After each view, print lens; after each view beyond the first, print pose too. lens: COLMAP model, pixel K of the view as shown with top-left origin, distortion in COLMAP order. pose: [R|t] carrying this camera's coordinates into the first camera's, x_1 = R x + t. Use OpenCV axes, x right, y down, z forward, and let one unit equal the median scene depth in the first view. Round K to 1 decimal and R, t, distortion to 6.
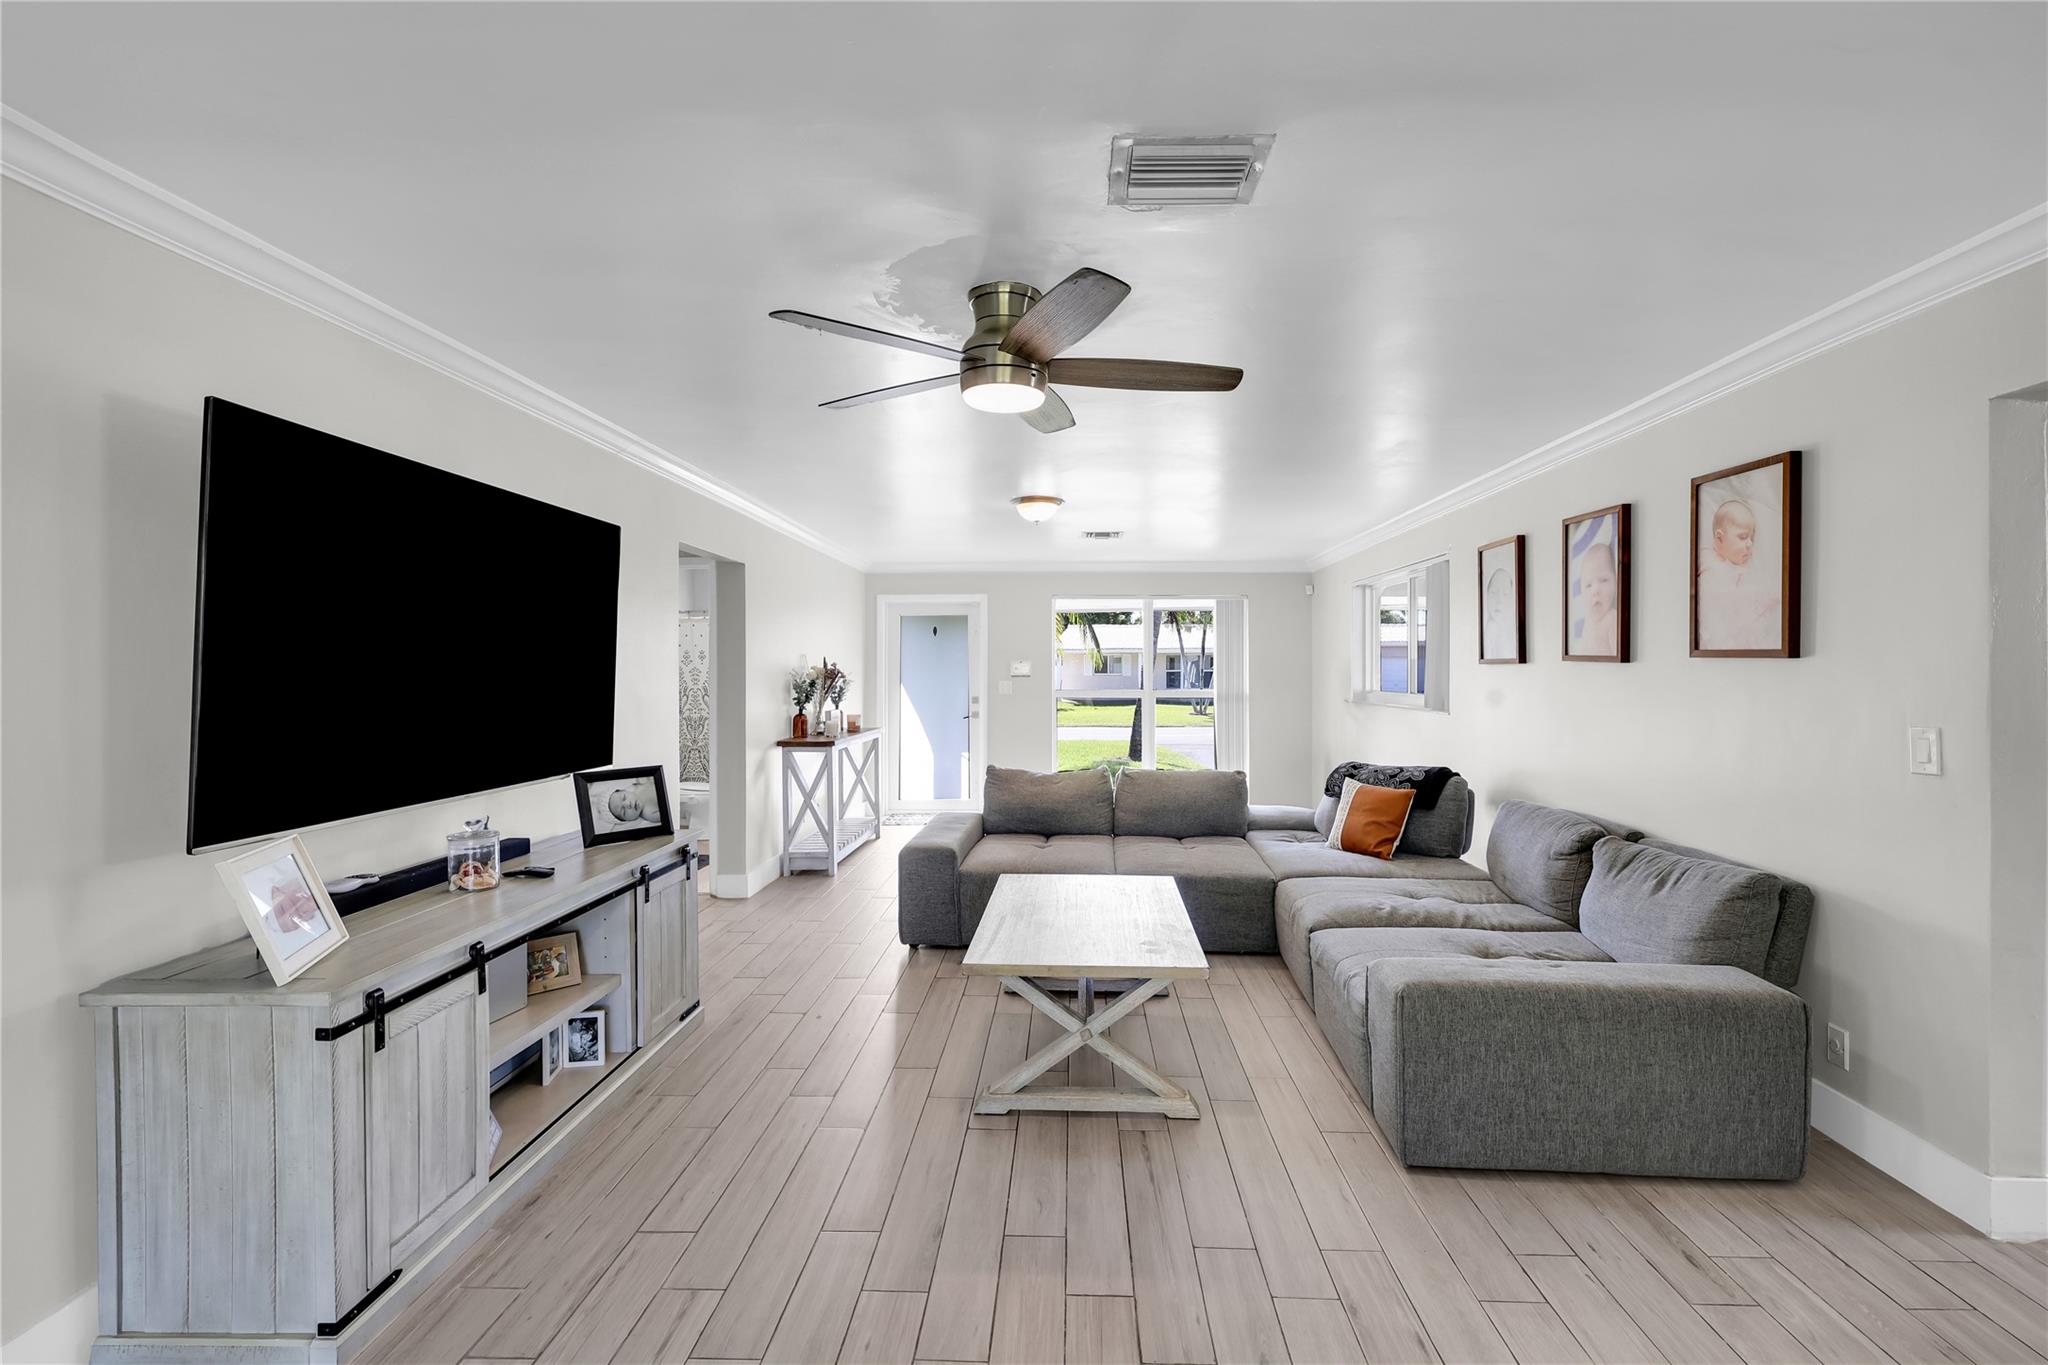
lens RADIAL K [[891.9, 0, 1046.8], [0, 891.9, 678.3], [0, 0, 1]] dist [-0.005792, 0.003572]
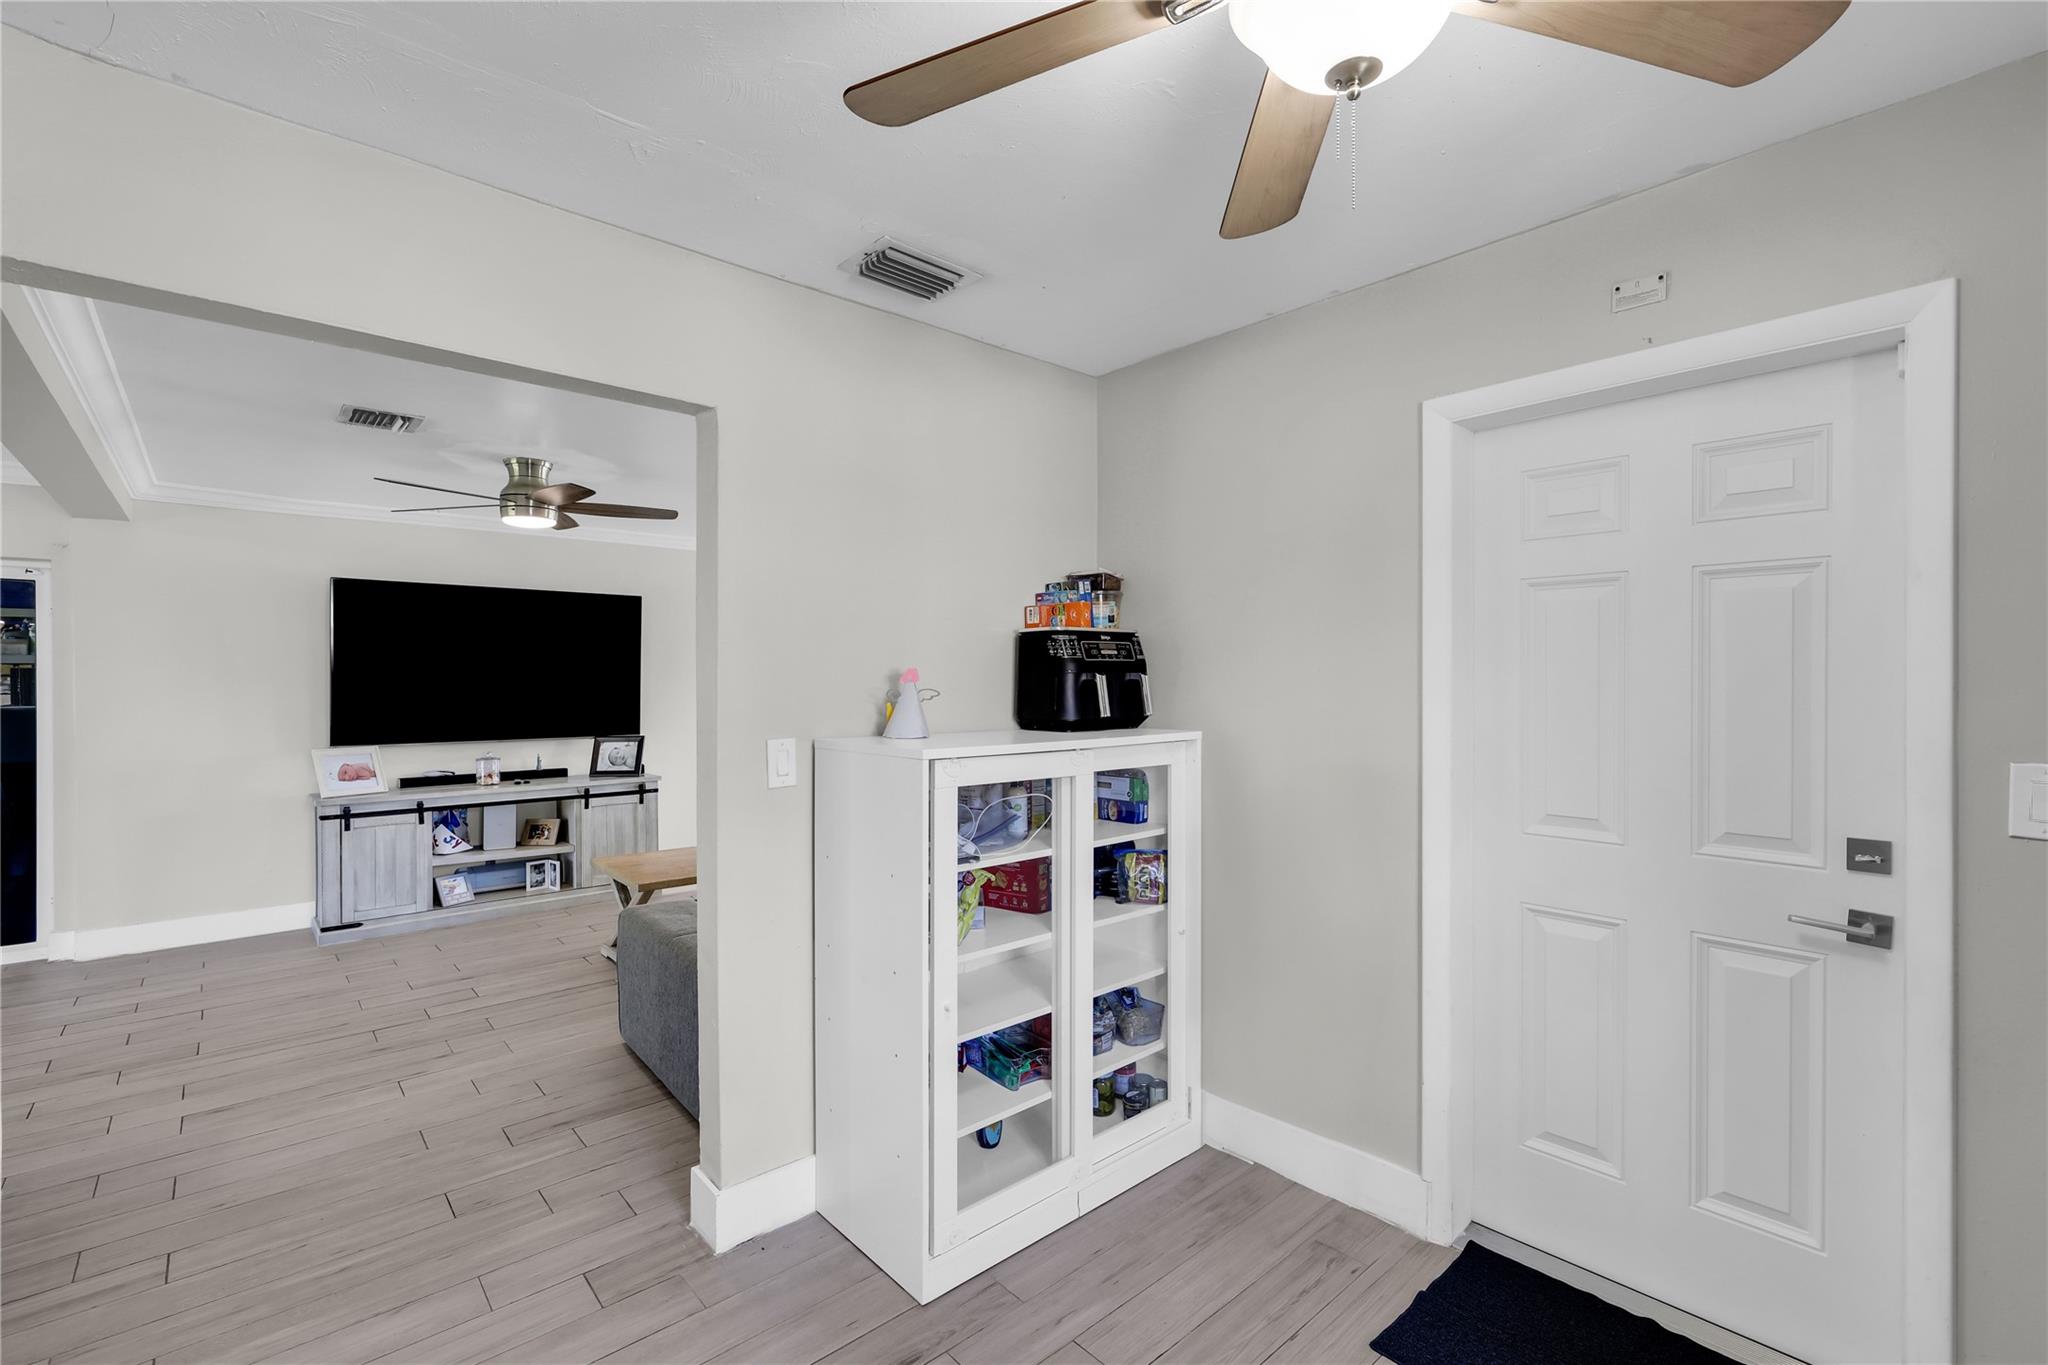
lens RADIAL K [[891.9, 0, 1069.6], [0, 891.9, 688.0], [0, 0, 1]] dist [-0.005792, 0.003572]
pose [[0.705209, 0.006800, -0.708967, 1.474860], [-0.009125, 0.999958, 0.000514, -0.004115], [0.708941, 0.006106, 0.705242, 0.397710]]
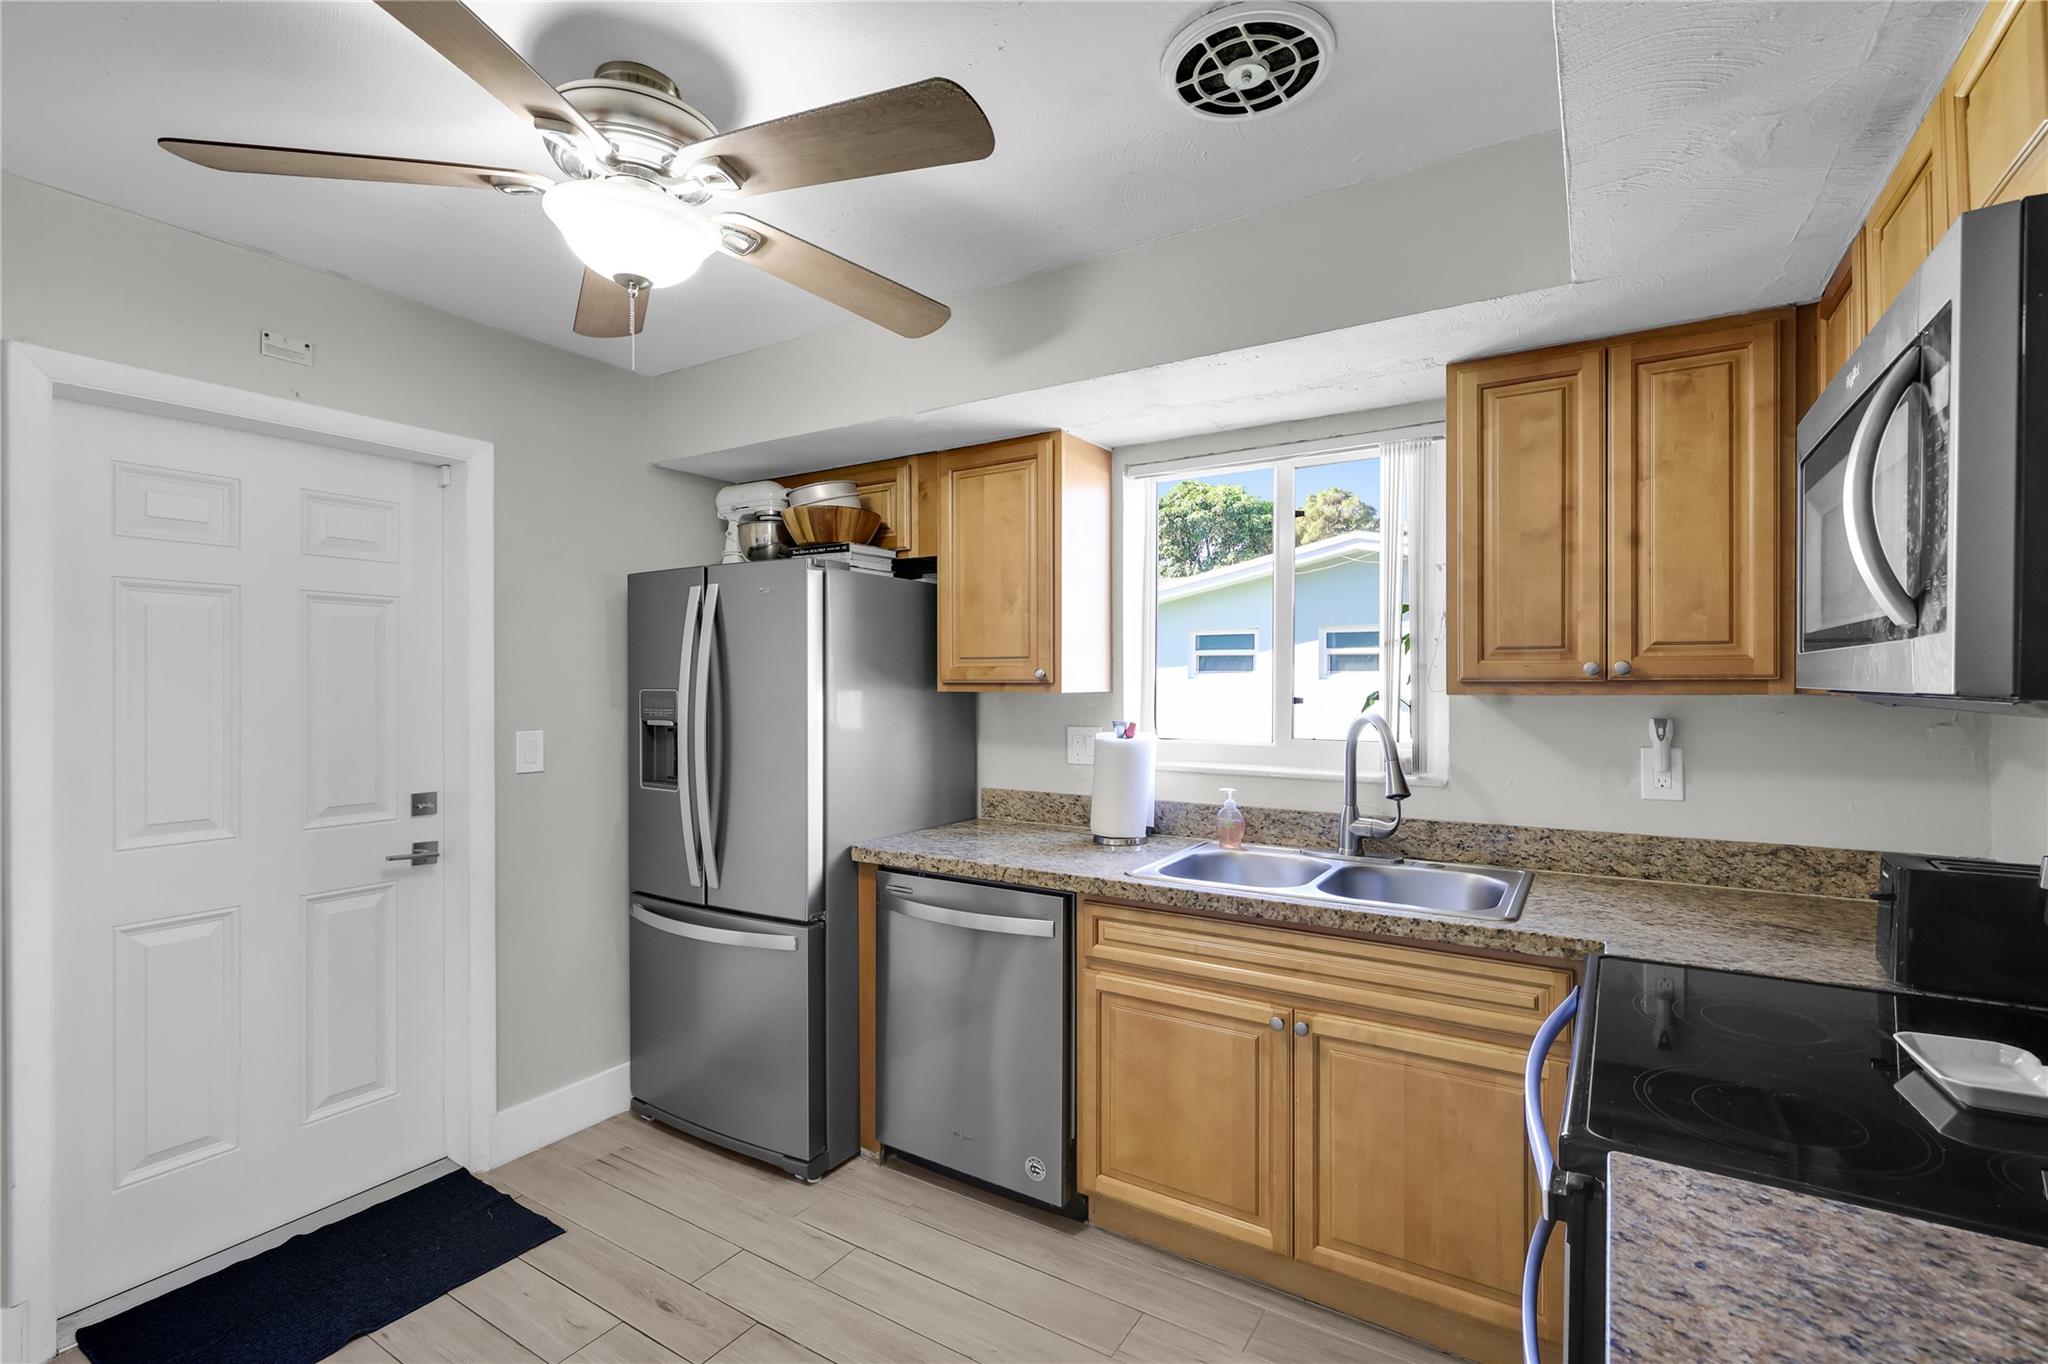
lens RADIAL K [[891.9, 0, 1007.7], [0, 891.9, 685.3], [0, 0, 1]] dist [-0.005792, 0.003572]
pose [[0.526861, -0.000061, 0.849952, 1.026030], [0.012673, 0.999889, -0.007784, 0.000354], [-0.849857, 0.014873, 0.526803, 0.254751]]
